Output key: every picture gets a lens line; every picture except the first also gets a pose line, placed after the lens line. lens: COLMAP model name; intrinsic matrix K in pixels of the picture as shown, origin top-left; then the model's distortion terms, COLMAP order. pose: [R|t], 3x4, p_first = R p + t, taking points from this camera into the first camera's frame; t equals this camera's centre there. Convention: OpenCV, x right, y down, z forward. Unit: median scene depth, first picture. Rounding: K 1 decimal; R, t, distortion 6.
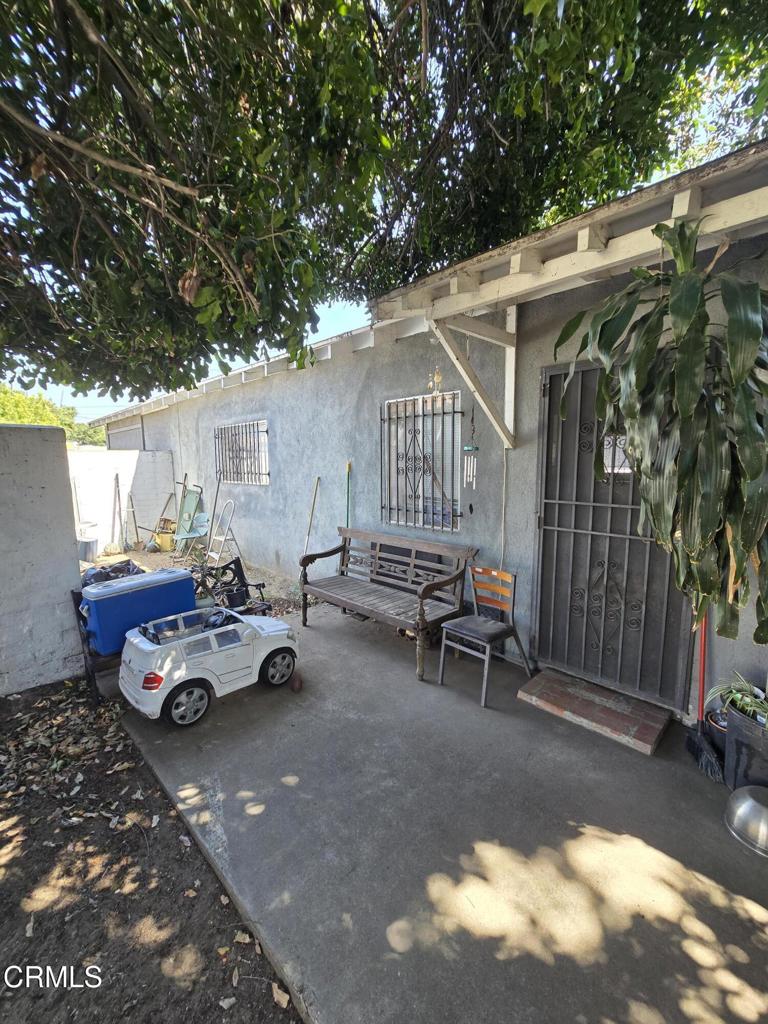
lens RADIAL K [[418.0, 0, 387.9], [0, 418.0, 510.7], [0, 0, 1]] dist [-0.000974, 0.000317]
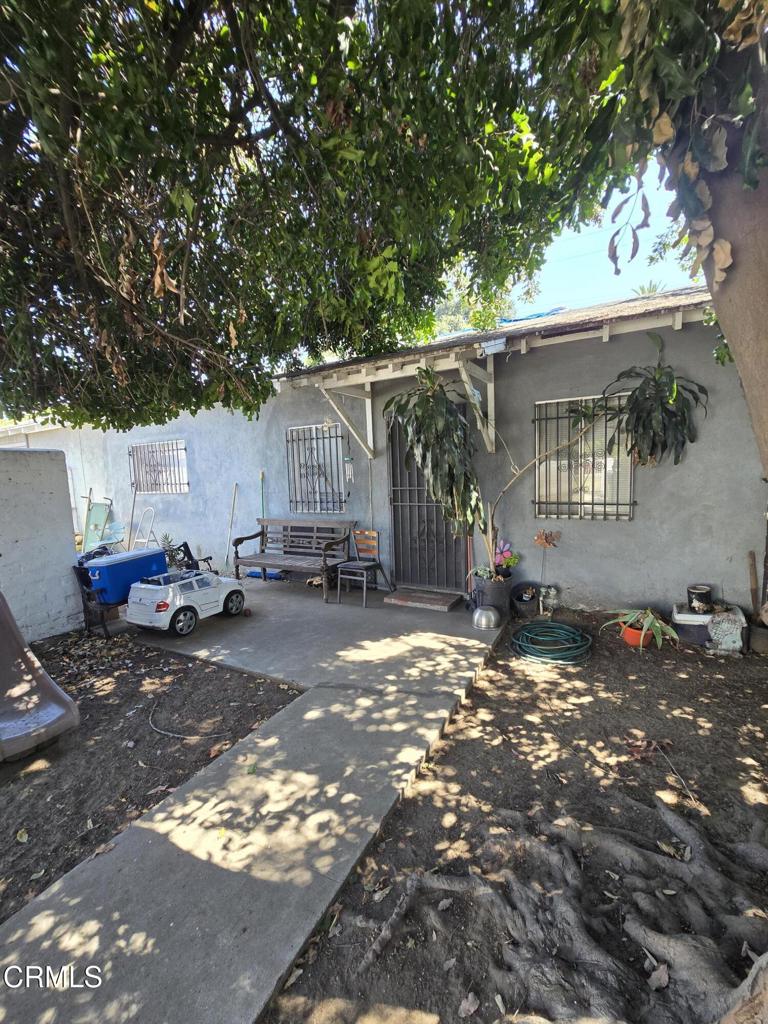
lens RADIAL K [[418.0, 0, 383.9], [0, 418.0, 508.8], [0, 0, 1]] dist [-0.000974, 0.000317]
pose [[0.962127, -0.052832, 0.267433, -0.113703], [0.061465, 0.997821, -0.024006, 0.091038], [-0.265582, 0.039534, 0.963277, -0.591477]]
